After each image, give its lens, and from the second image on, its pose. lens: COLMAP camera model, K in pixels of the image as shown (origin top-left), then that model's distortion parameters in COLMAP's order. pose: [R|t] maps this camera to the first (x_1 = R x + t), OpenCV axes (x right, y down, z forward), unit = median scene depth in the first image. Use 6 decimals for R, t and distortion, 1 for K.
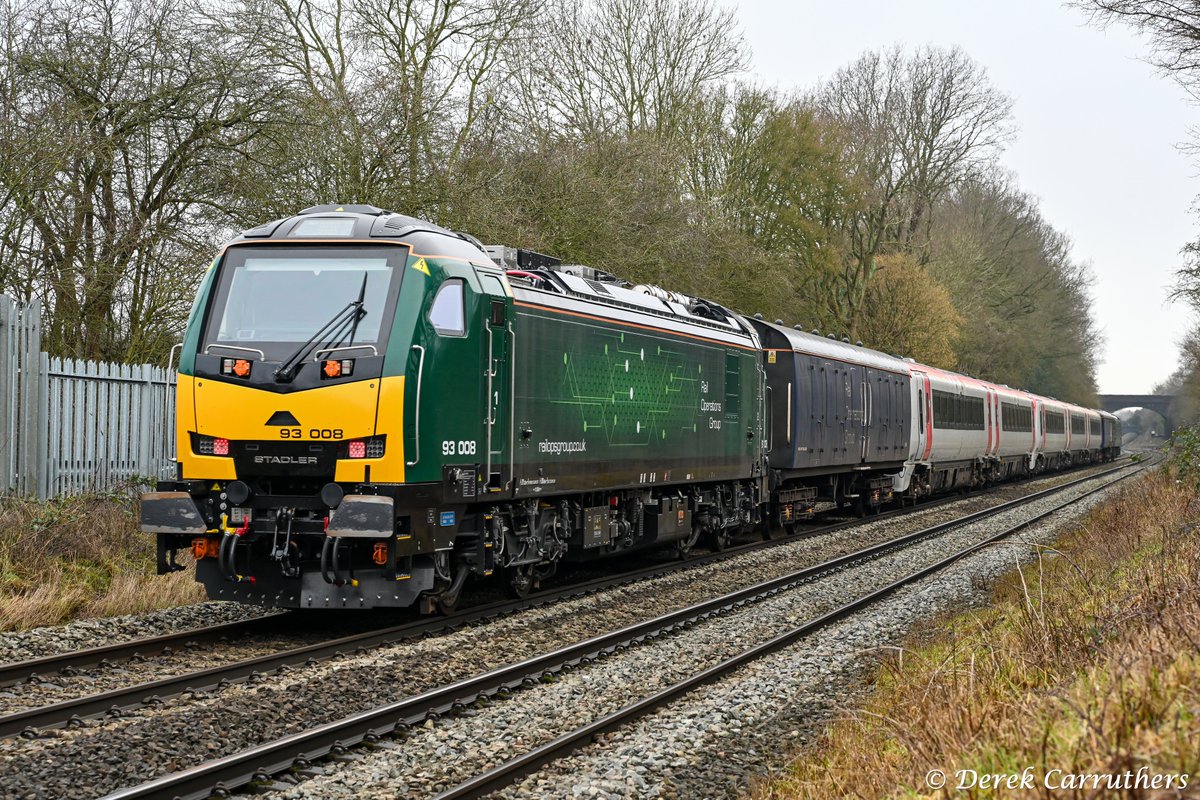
lens RADIAL K [[2495.3, 0, 600.0], [0, 2495.3, 400.0], [0, 0, 1]] dist [-0.026441, 0.116226]
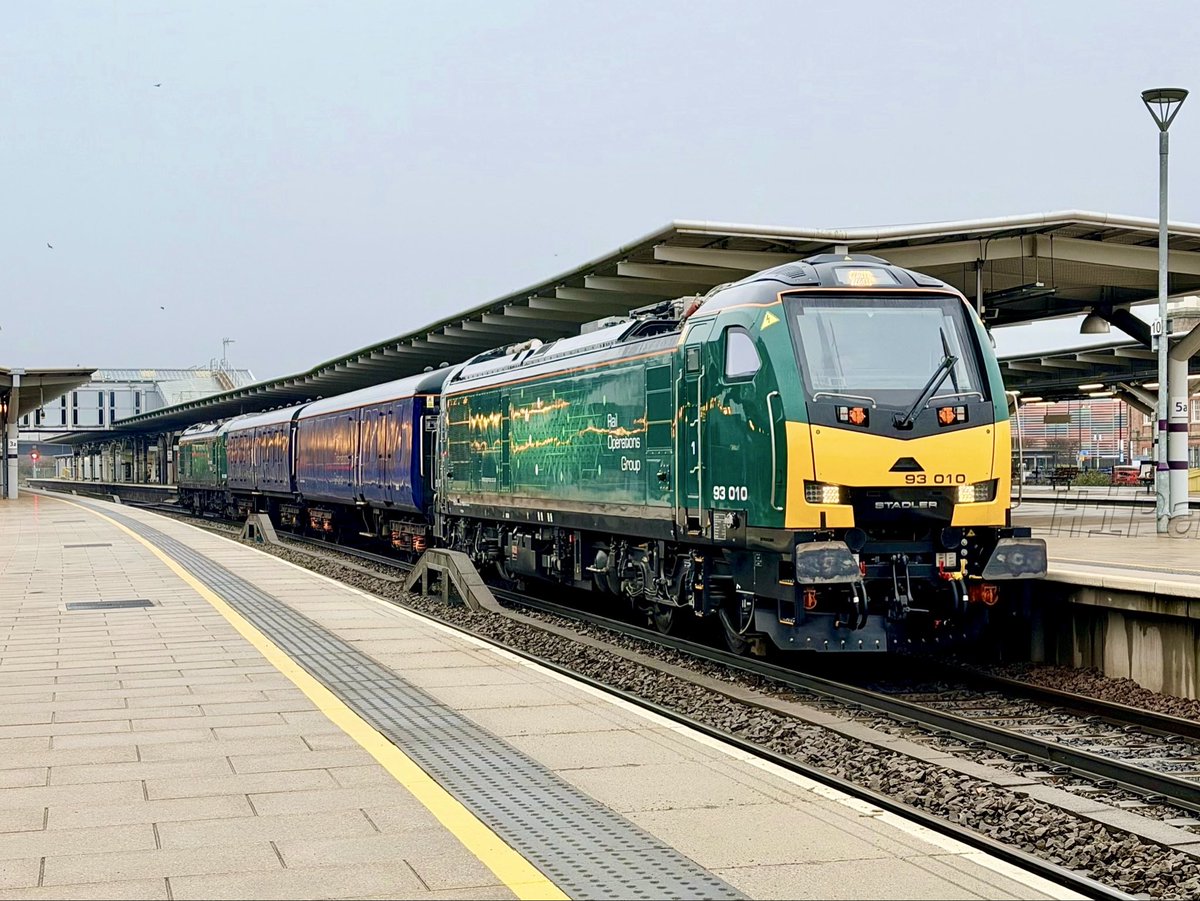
lens RADIAL K [[2293.4, 0, 600.0], [0, 2293.4, 450.5], [0, 0, 1]] dist [0.247498, 0.001786]
pose [[0.894876, -0.017339, 0.445978, -0.649161], [0.014059, 0.999844, 0.010664, -0.010019], [-0.446093, -0.003273, 0.894981, 0.214984]]
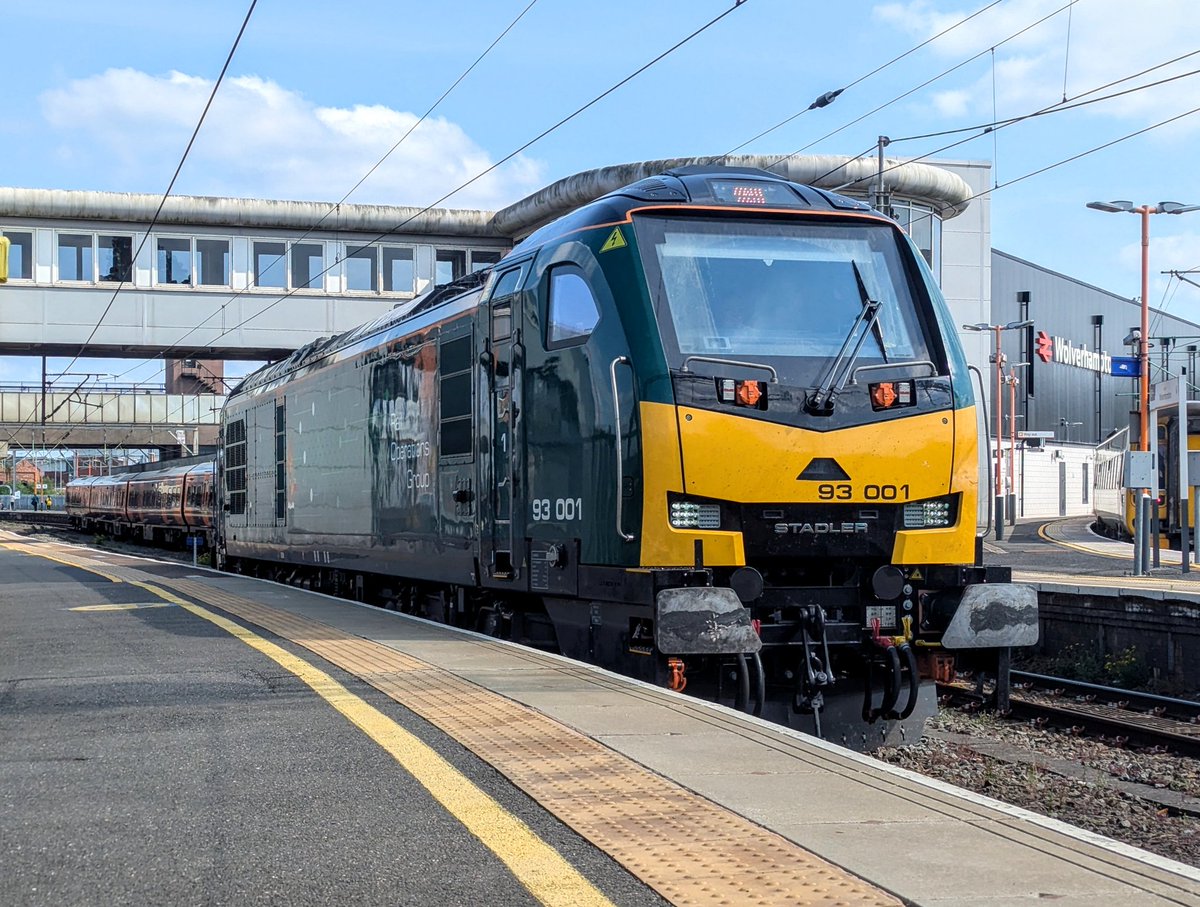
lens RADIAL K [[2077.2, 0, 600.0], [0, 2077.2, 453.5], [0, 0, 1]] dist [0.304910, 0.018745]
pose [[0.862166, 0.001202, 0.506625, -0.451524], [0.007525, 0.999857, -0.015177, 0.011012], [-0.506570, 0.016898, 0.862033, 0.550043]]
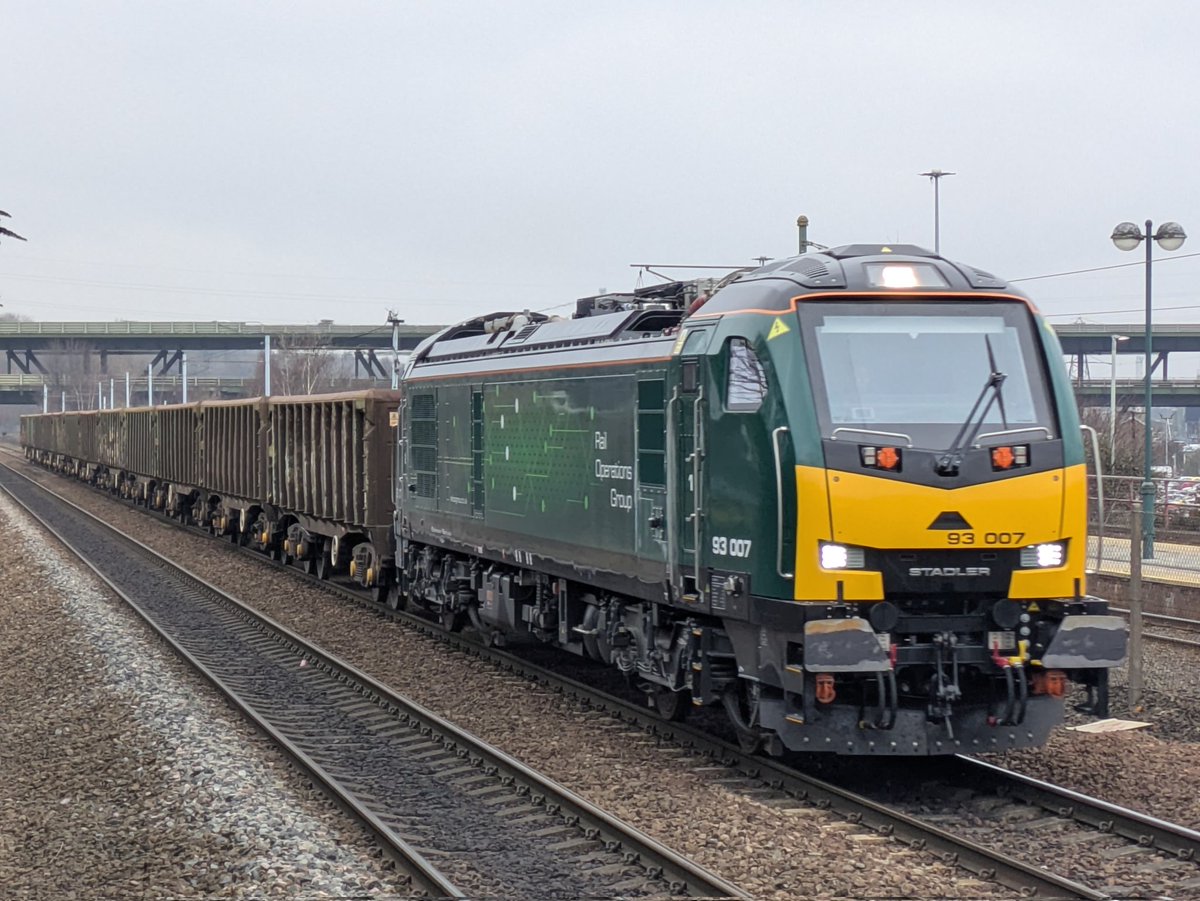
lens RADIAL K [[3318.9, 0, 600.0], [0, 3318.9, 450.5], [0, 0, 1]] dist [0.402321, 0.004195]
pose [[0.906627, -0.020422, 0.421439, -0.671083], [0.009466, 0.999561, 0.028073, -0.045563], [-0.421827, -0.021462, 0.906422, 0.078625]]
